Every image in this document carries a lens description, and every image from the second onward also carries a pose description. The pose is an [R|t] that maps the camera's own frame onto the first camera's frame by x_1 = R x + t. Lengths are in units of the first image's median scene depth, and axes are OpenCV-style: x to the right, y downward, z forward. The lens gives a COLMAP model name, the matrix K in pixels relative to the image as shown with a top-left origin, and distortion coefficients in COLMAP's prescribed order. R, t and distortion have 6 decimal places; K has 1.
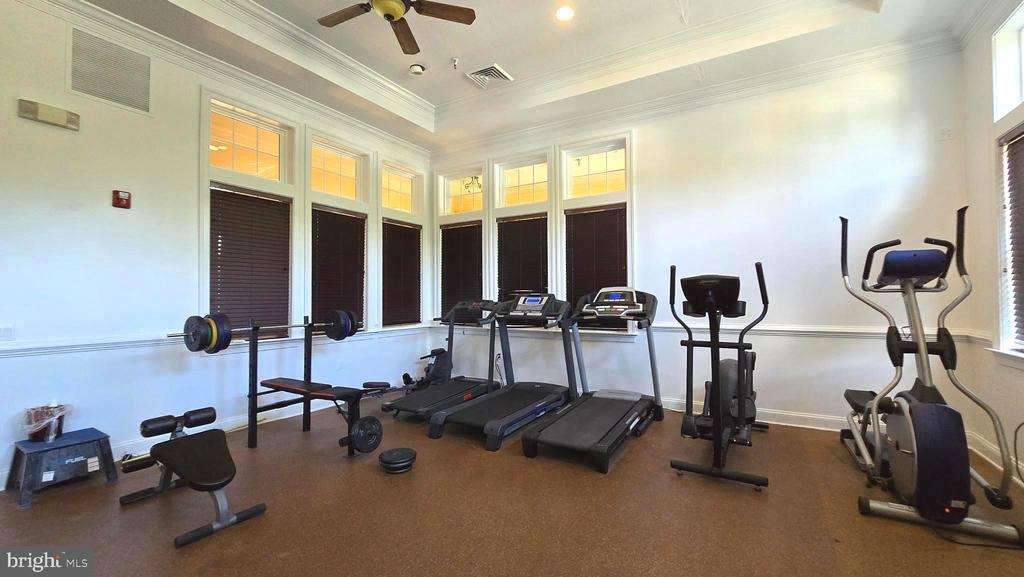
lens RADIAL K [[420.4, 0, 512.0], [0, 420.4, 288.5], [0, 0, 1]] dist [-0.001357, 0.000097]
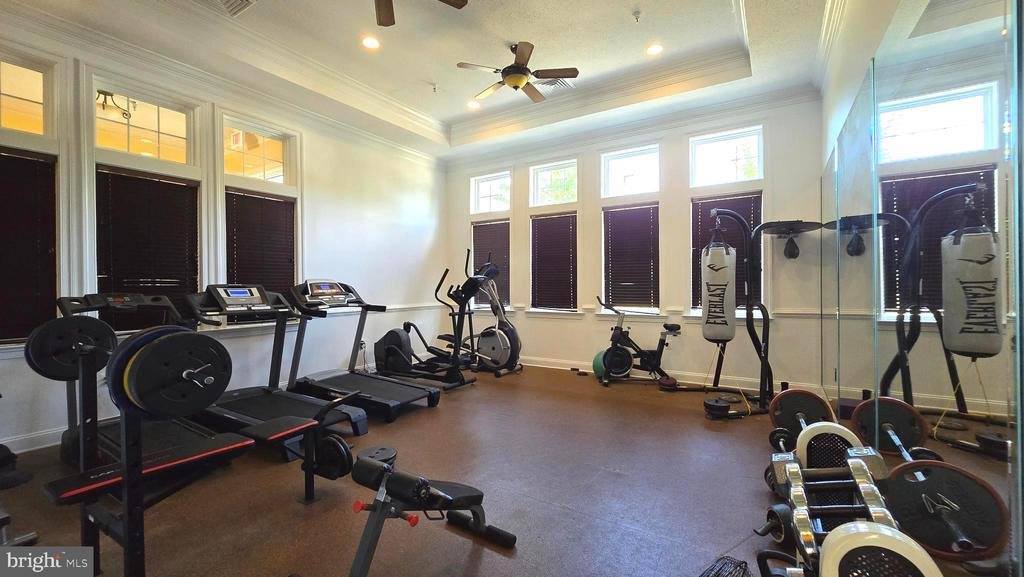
lens RADIAL K [[420.4, 0, 512.0], [0, 420.4, 288.5], [0, 0, 1]] dist [-0.001357, 0.000097]
pose [[0.038765, 0.006697, 0.999226, -0.733010], [-0.009641, 0.999934, -0.006327, 0.020360], [-0.999202, -0.009388, 0.038827, 0.410078]]
